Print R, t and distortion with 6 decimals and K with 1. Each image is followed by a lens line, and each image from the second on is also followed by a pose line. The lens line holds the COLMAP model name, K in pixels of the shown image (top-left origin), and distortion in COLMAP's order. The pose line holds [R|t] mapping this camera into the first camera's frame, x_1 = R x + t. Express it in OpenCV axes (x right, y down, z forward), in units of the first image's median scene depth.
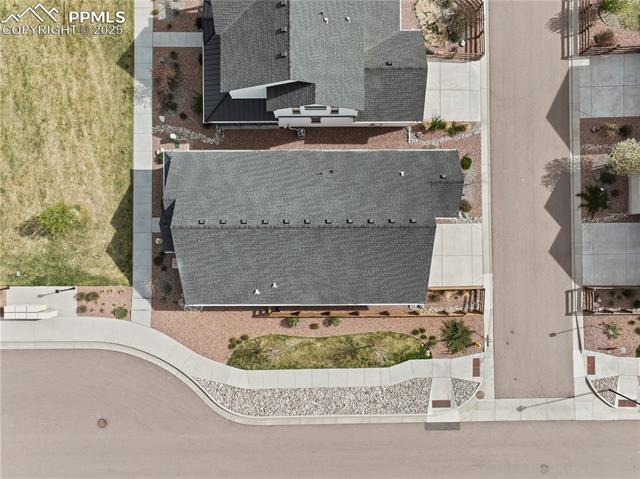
lens RADIAL K [[448.3, 0, 318.4], [0, 448.3, 238.3], [0, 0, 1]] dist [-0.003972, 0.013626]
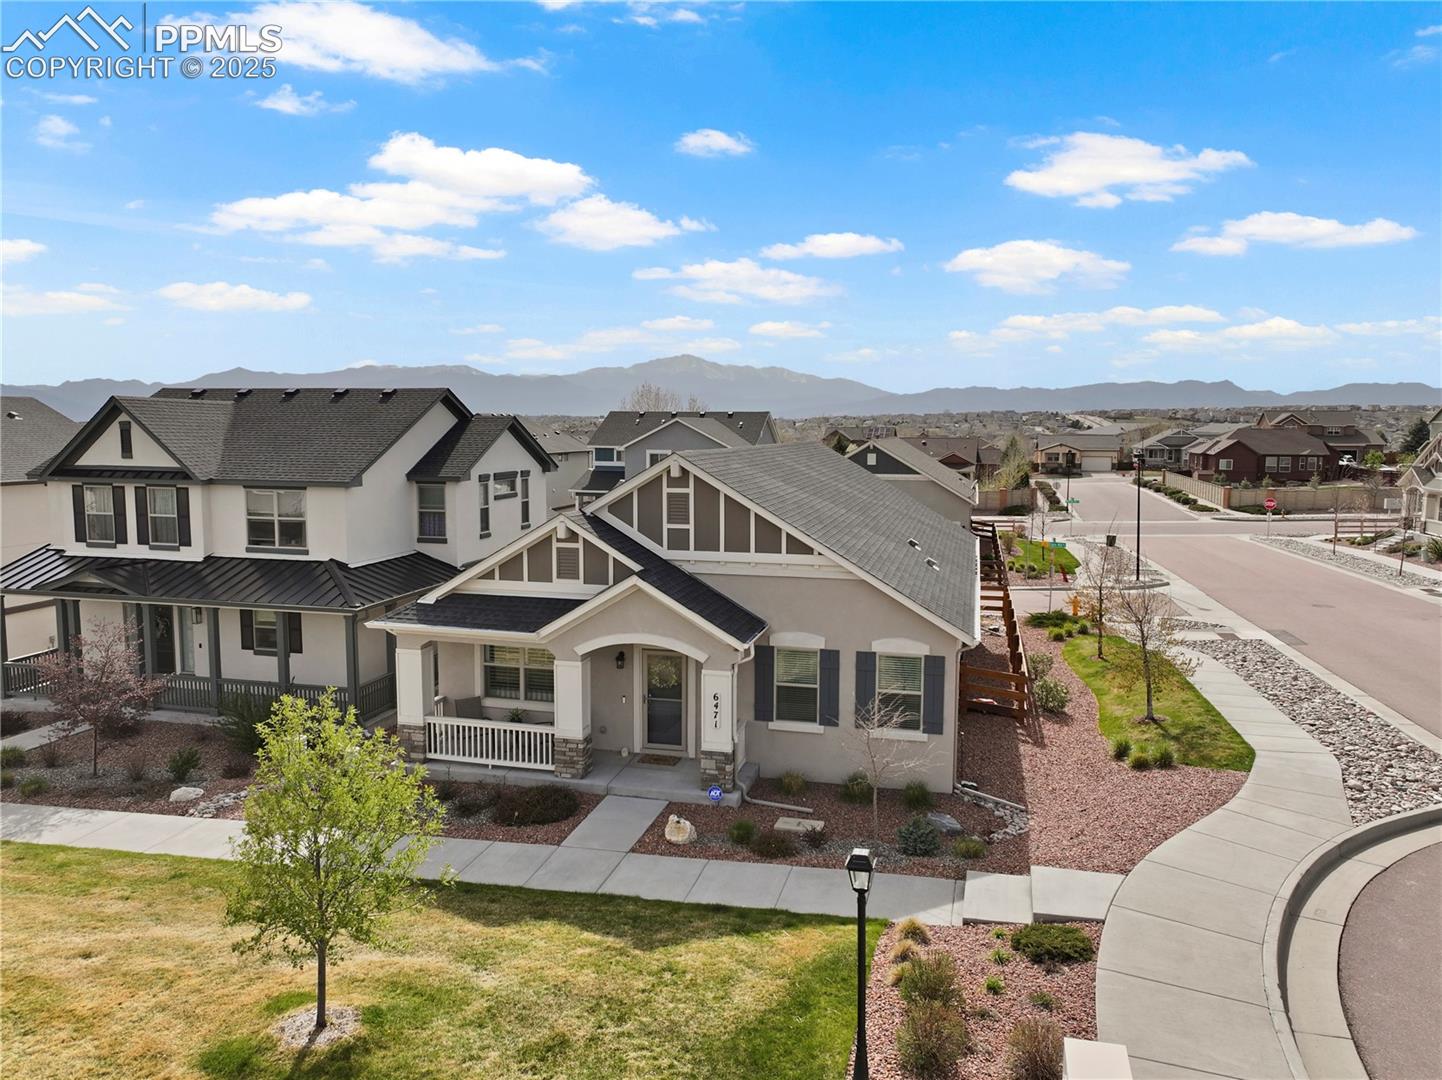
lens RADIAL K [[1010.0, 0, 723.2], [0, 1010.0, 539.9], [0, 0, 1]] dist [-0.003972, 0.013626]
pose [[0.248892, -0.109475, 0.962324, -0.777250], [0.968526, 0.031515, -0.246910, 0.134762], [-0.003298, 0.993490, 0.113873, 0.804112]]
